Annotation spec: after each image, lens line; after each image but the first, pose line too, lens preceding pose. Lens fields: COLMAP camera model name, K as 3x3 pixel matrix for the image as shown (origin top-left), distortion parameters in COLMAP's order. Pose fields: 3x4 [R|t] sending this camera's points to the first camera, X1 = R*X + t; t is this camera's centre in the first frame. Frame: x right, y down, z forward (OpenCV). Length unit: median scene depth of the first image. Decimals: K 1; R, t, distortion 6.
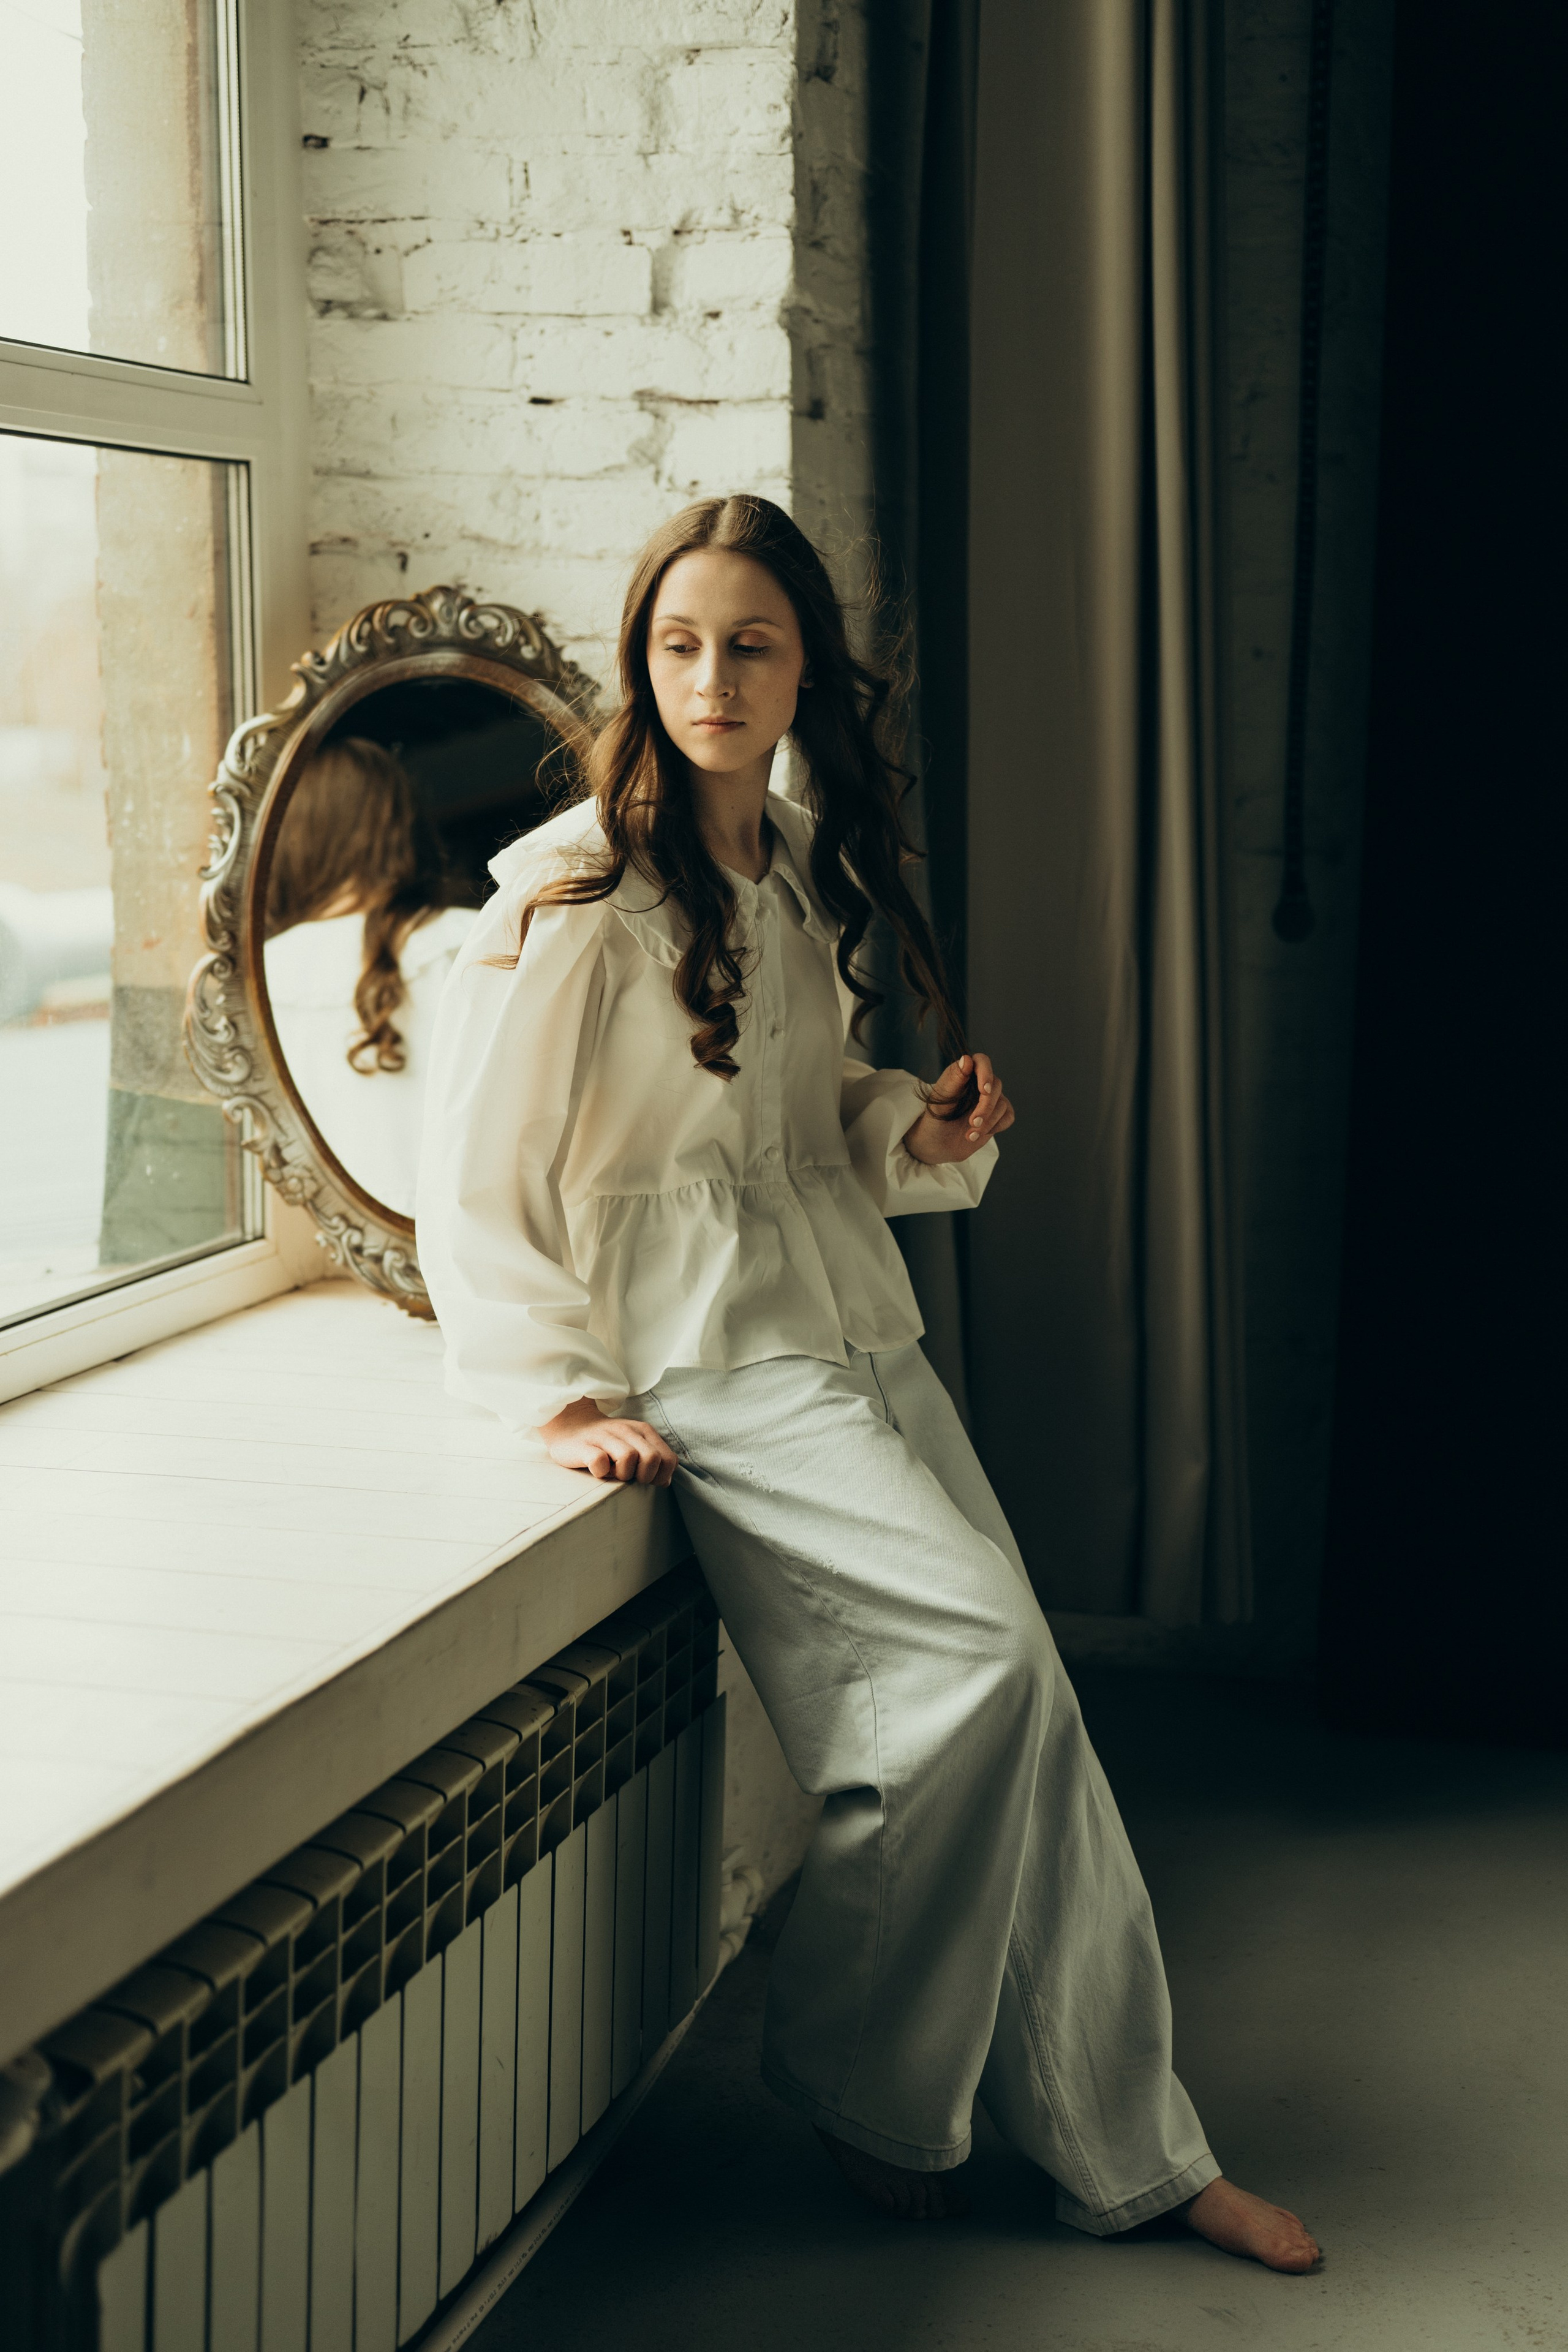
lens RADIAL K [[3501.2, 0, 769.9], [0, 3501.2, 1207.1], [0, 0, 1]] dist [0.224459, -0.672570]
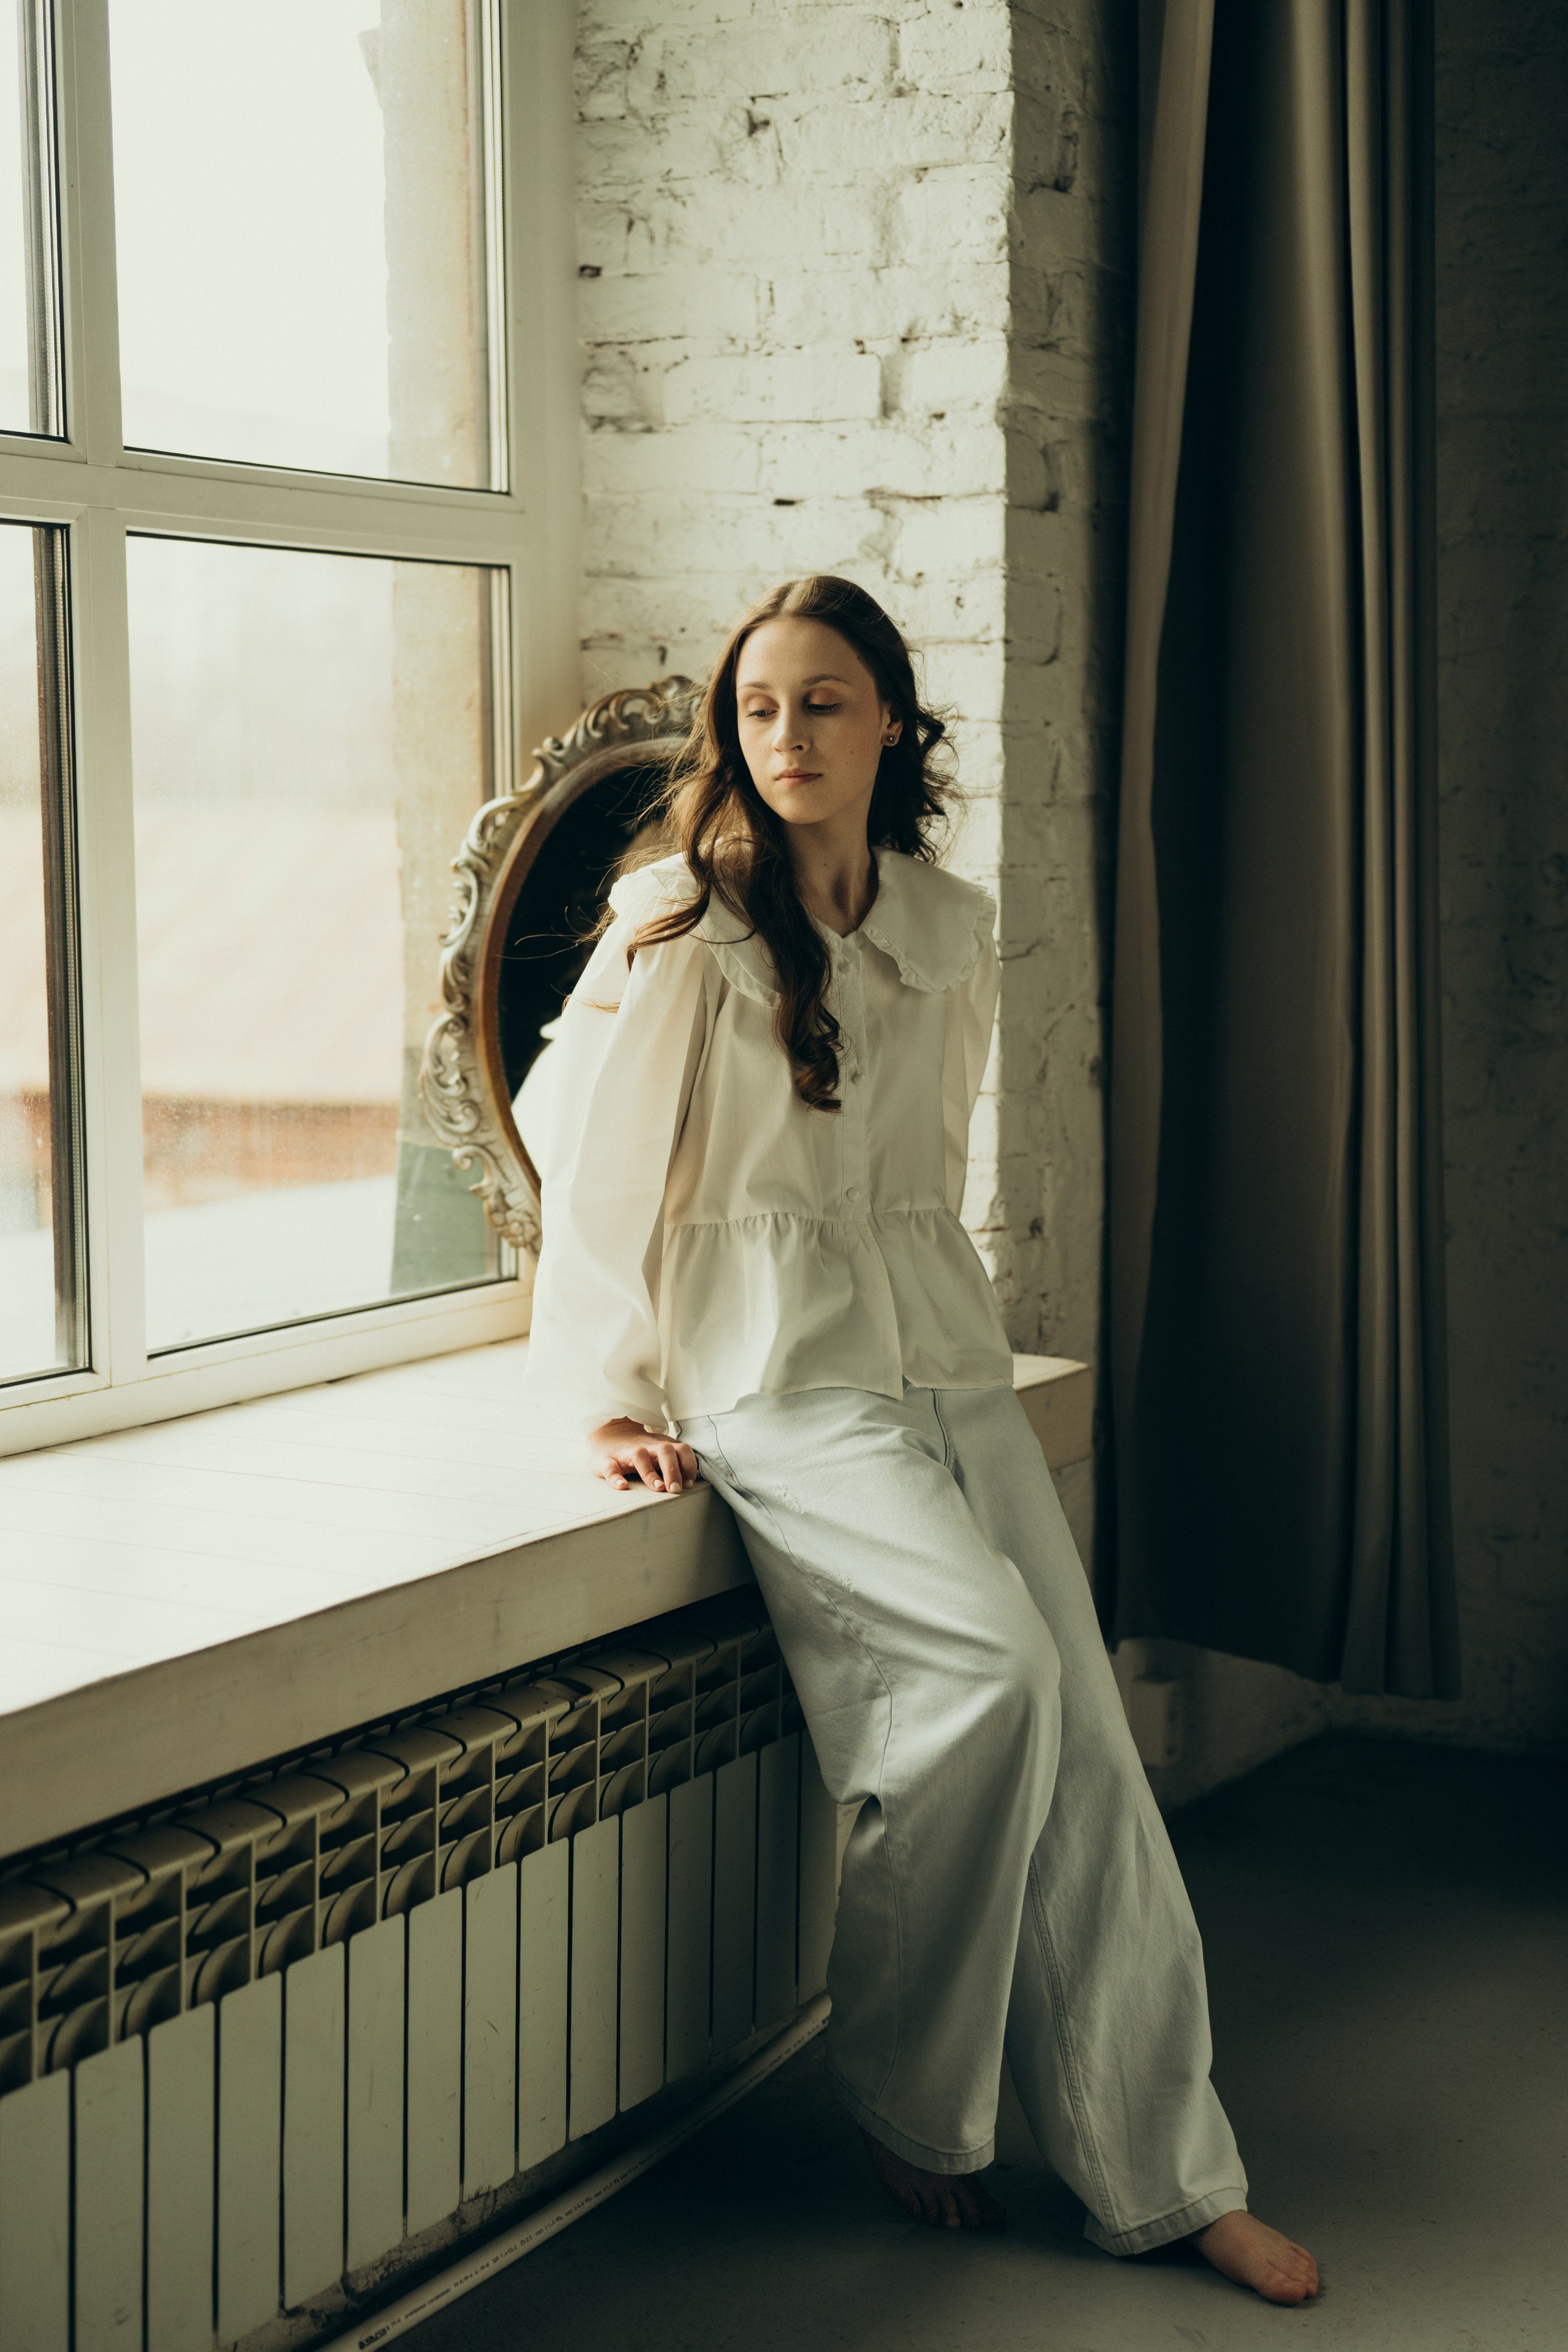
lens RADIAL K [[3501.2, 0, 769.9], [0, 3501.2, 1207.1], [0, 0, 1]] dist [0.224459, -0.672570]
pose [[0.970491, 0.021040, -0.240217, 0.195483], [-0.028503, 0.999212, -0.027634, 0.014441], [0.239446, 0.033665, 0.970326, -0.027333]]
